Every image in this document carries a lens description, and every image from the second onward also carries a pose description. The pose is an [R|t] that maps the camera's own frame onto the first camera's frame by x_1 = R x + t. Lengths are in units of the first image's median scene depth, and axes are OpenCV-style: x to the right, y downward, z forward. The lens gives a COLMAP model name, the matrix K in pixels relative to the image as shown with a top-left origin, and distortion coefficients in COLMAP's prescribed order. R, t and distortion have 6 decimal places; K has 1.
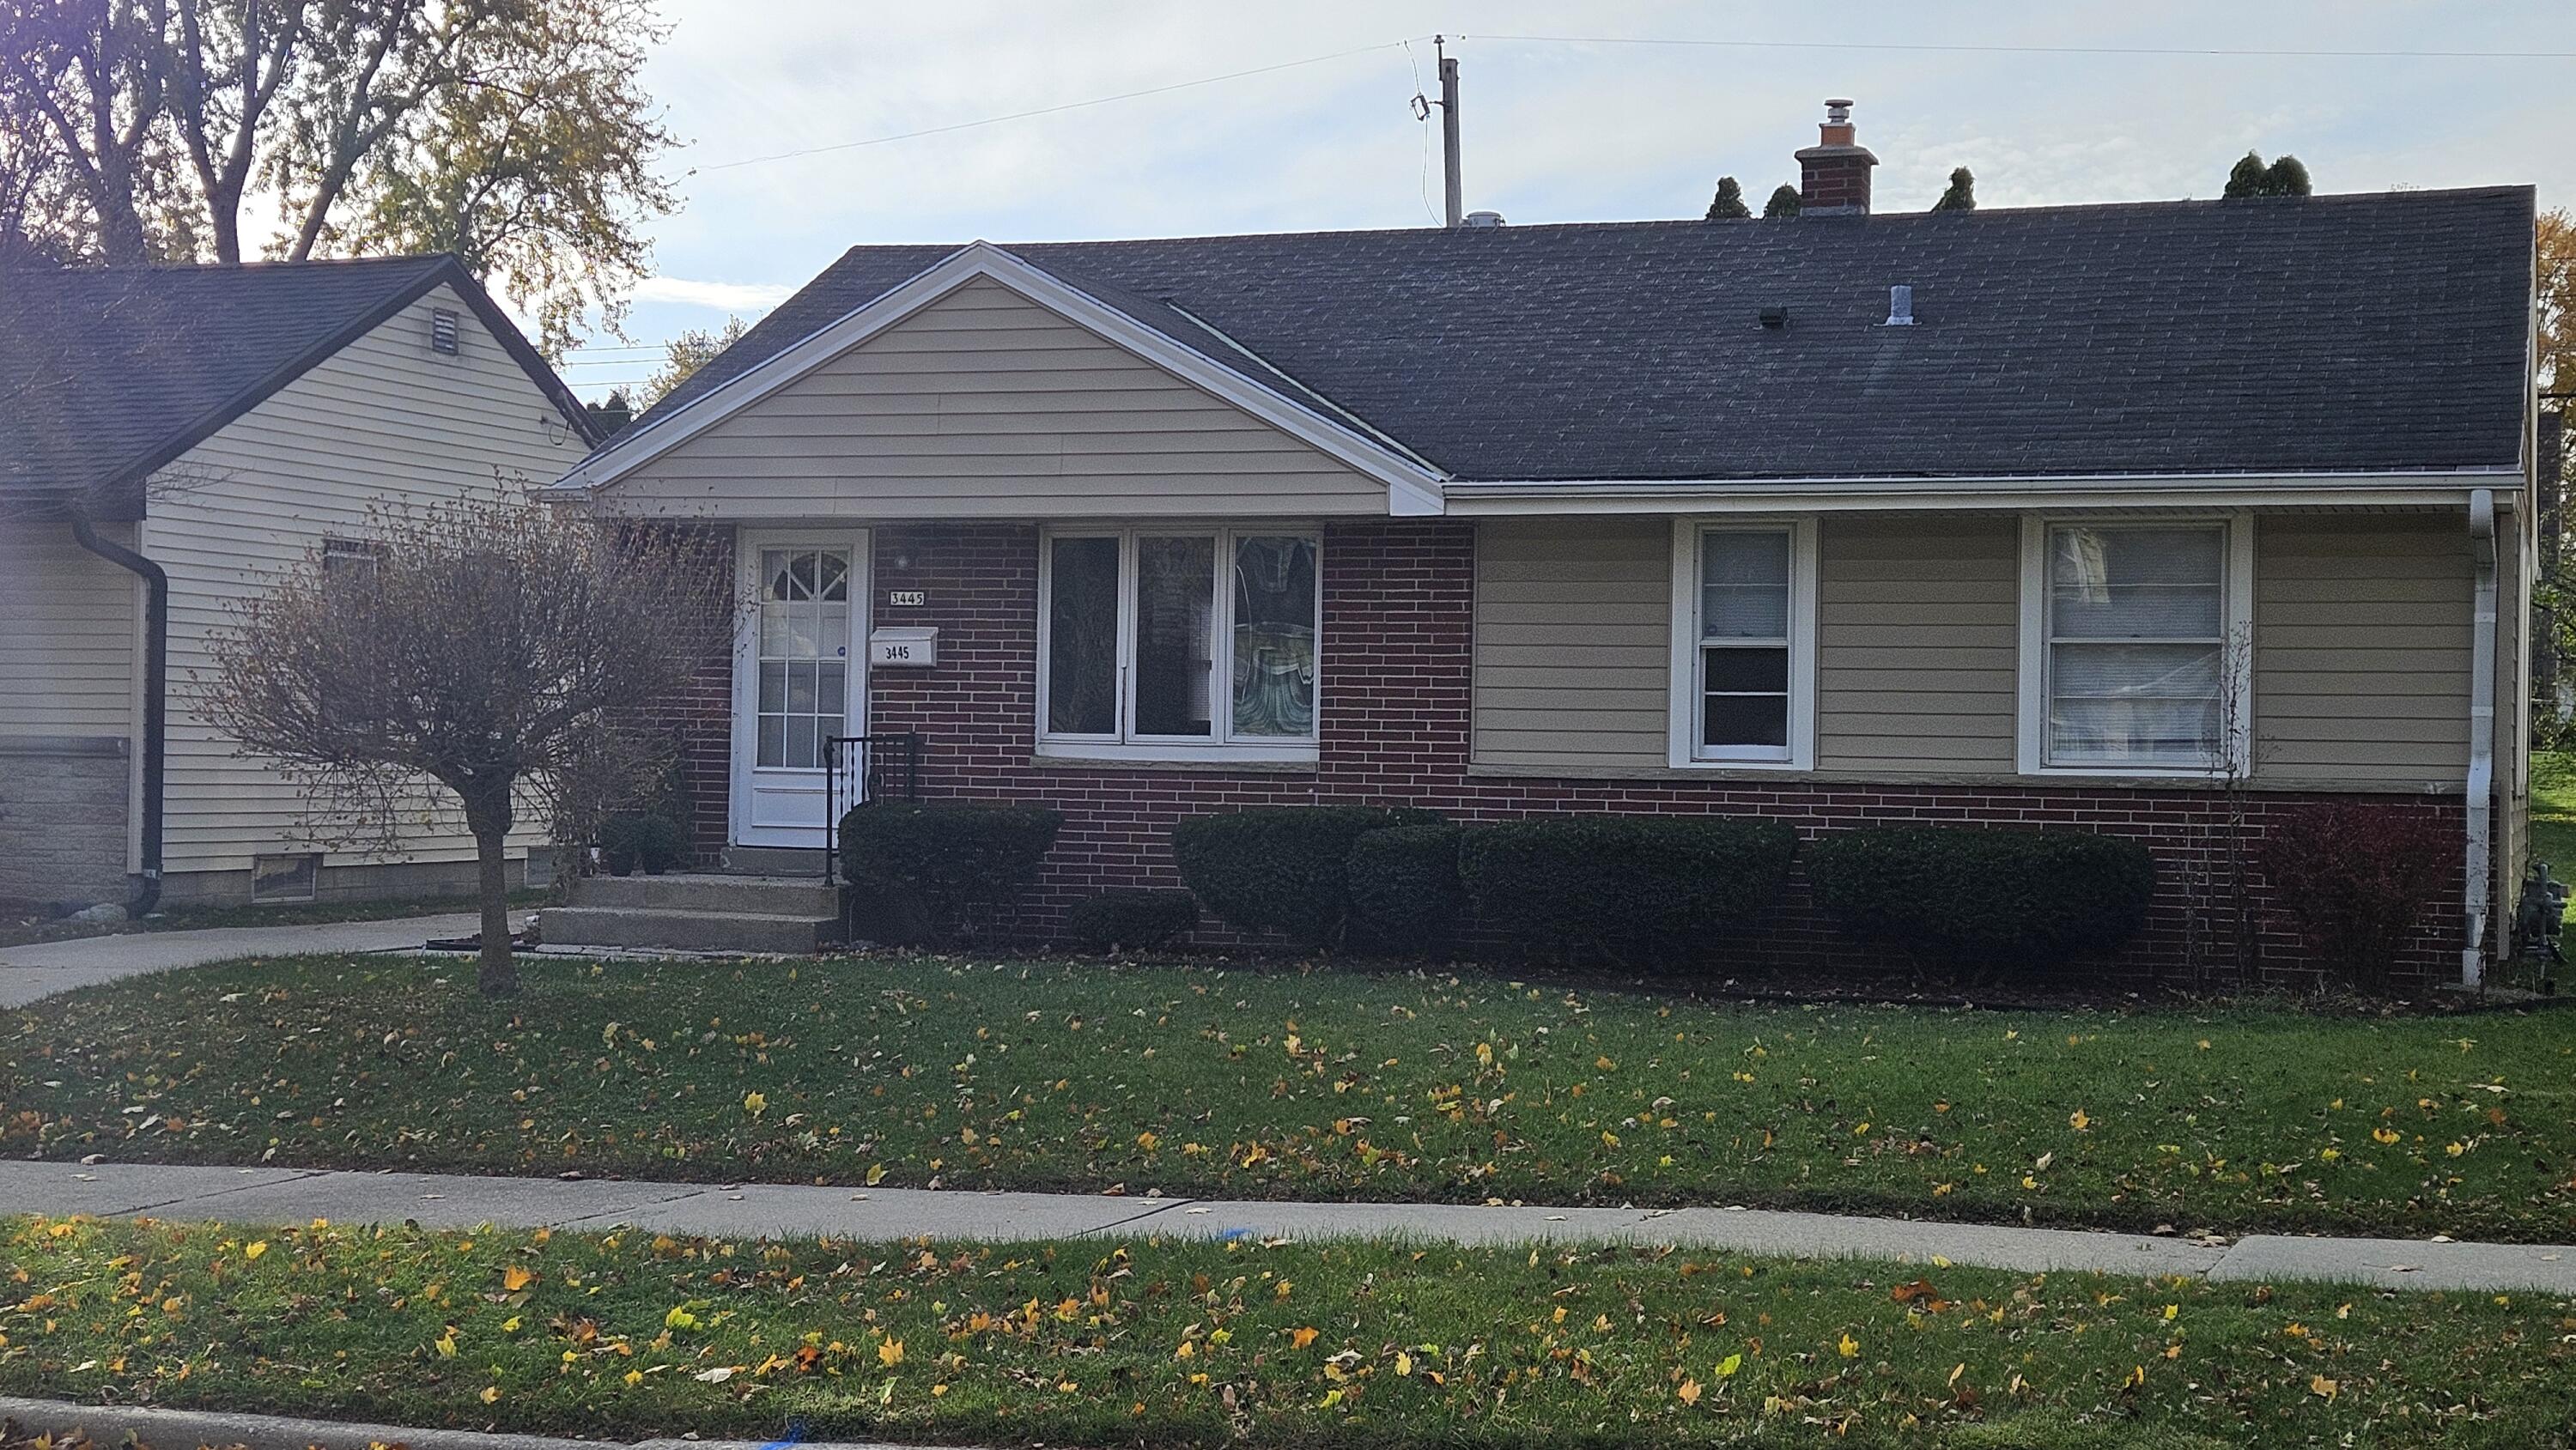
lens RADIAL K [[1670.1, 0, 1279.8], [0, 1670.1, 727.2], [0, 0, 1]] dist [0.046066, 0.000680]
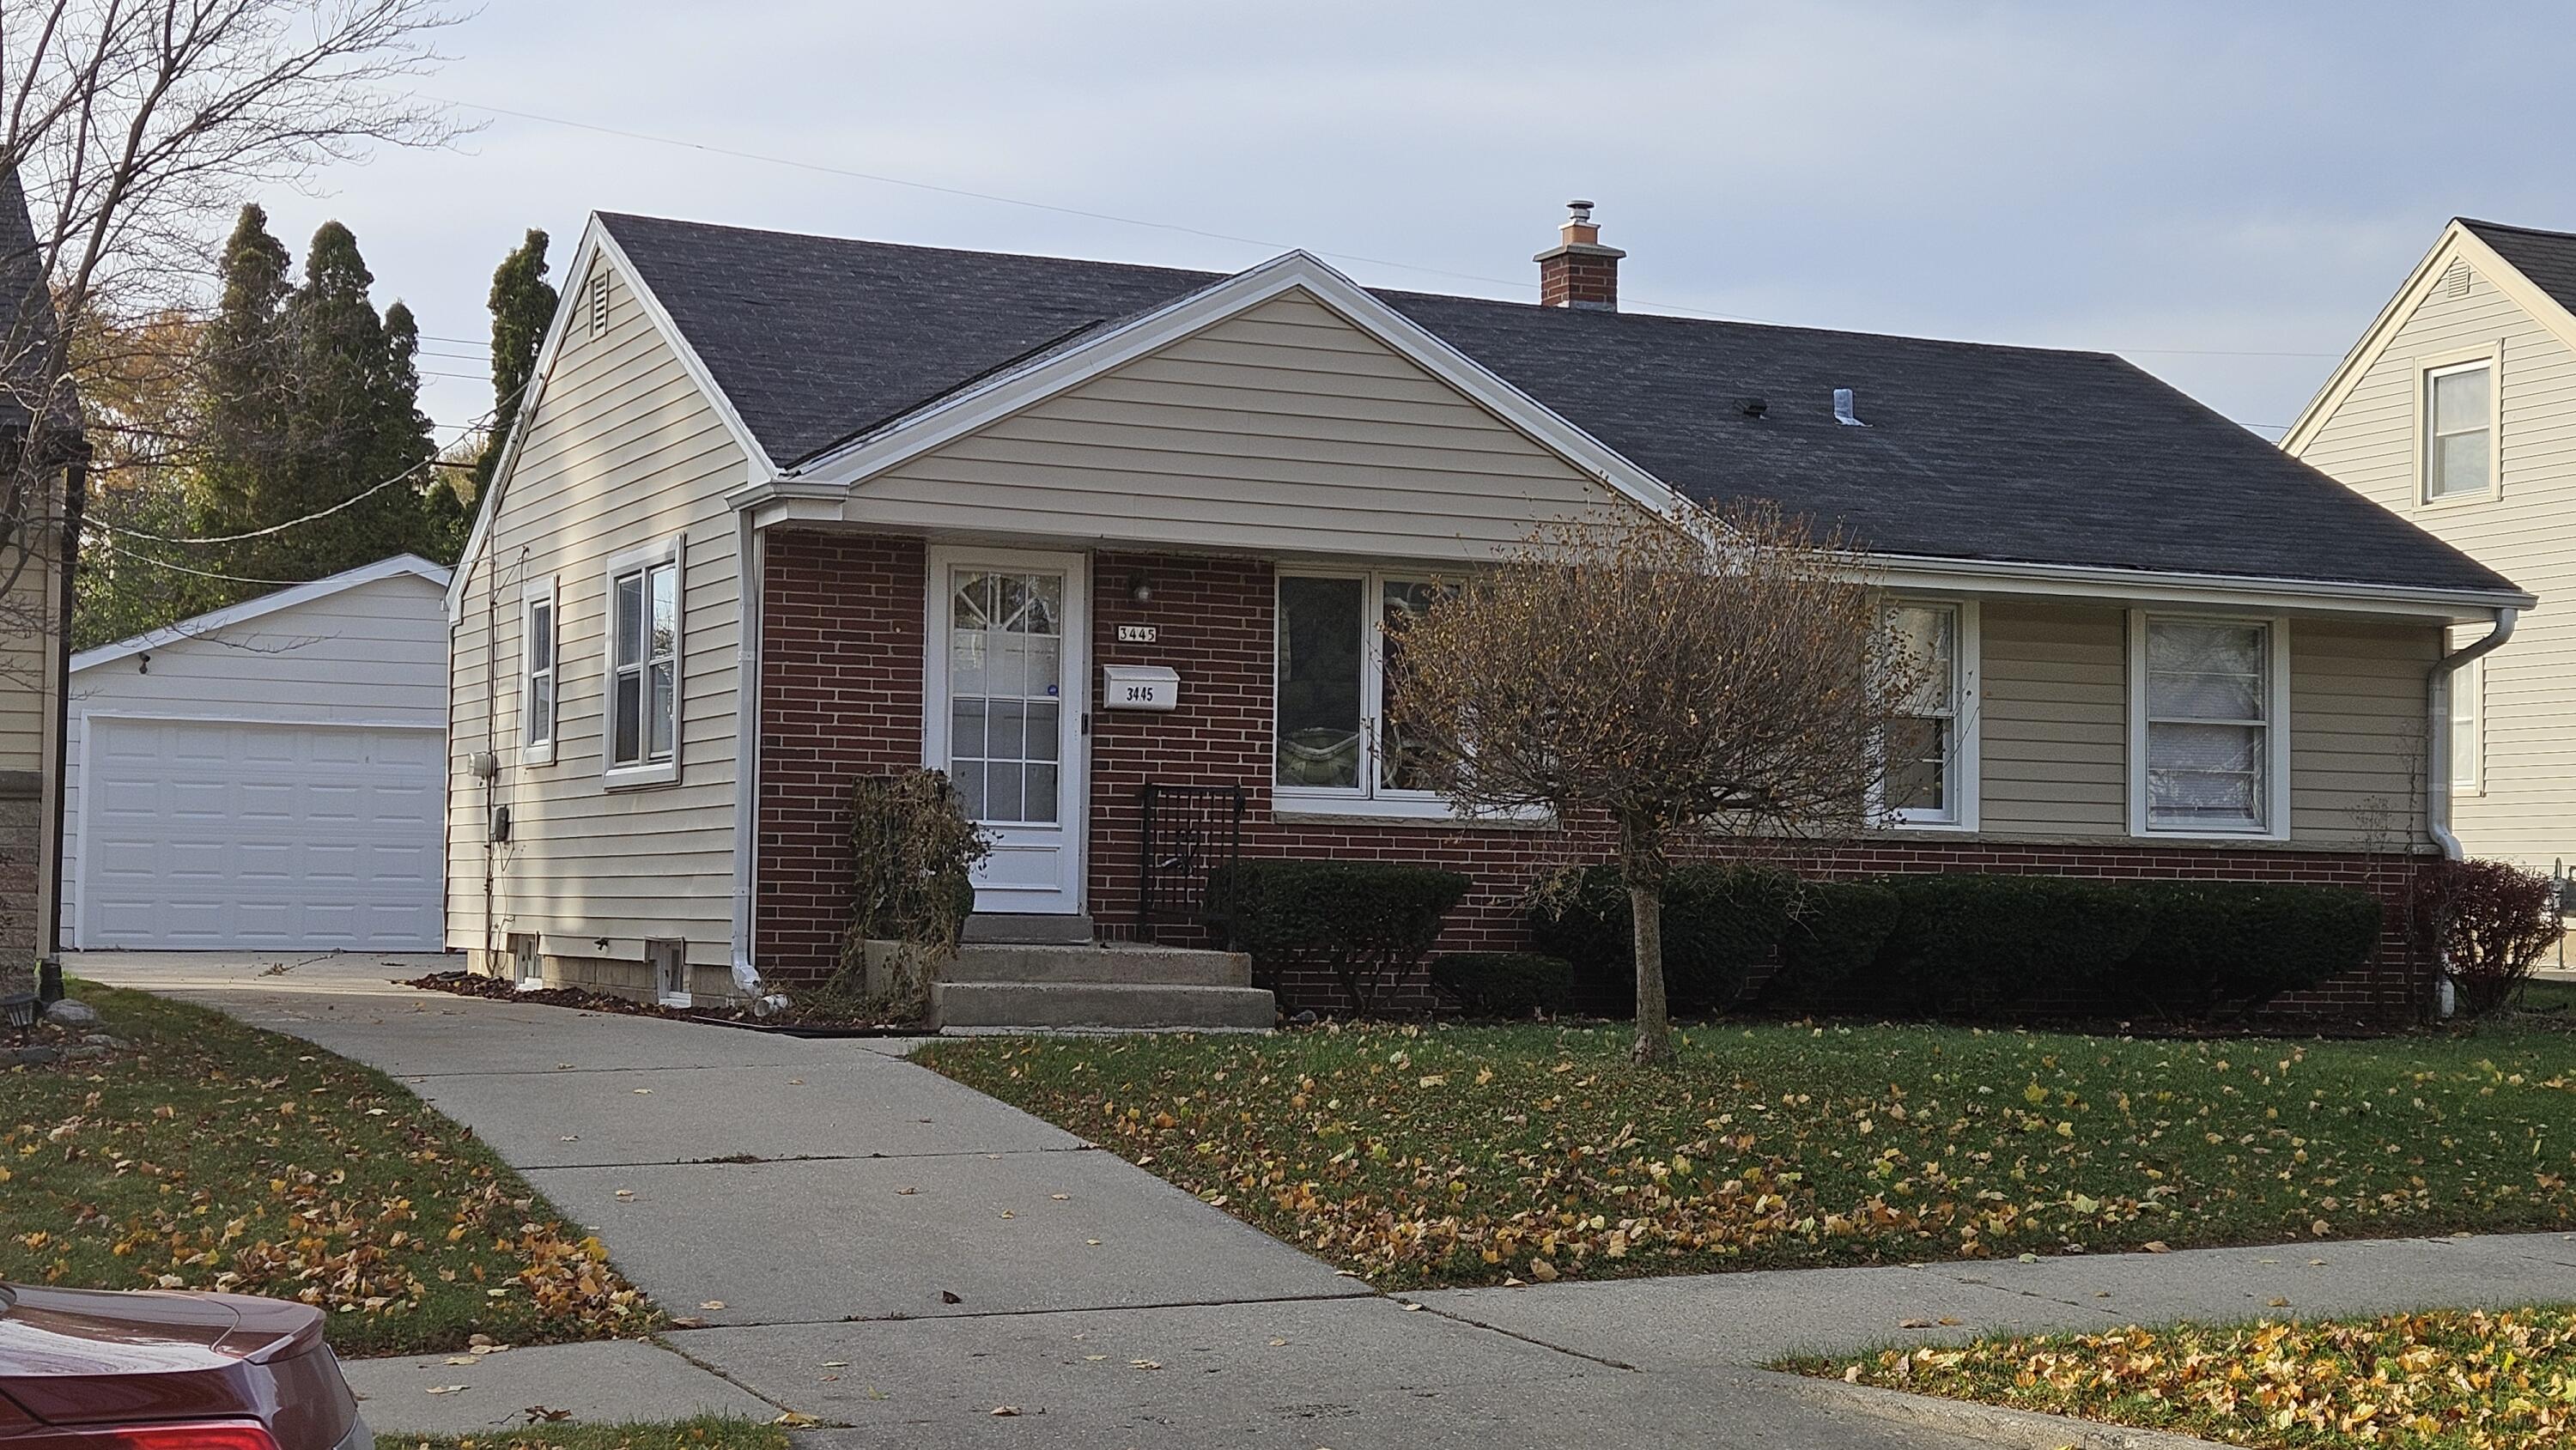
lens RADIAL K [[1670.1, 0, 1285.6], [0, 1670.1, 729.6], [0, 0, 1]] dist [0.046066, 0.000680]
pose [[0.935976, 0.026343, 0.351077, -0.466876], [-0.018831, 0.999515, -0.024795, -0.004857], [-0.351560, 0.016596, 0.936018, 0.135701]]
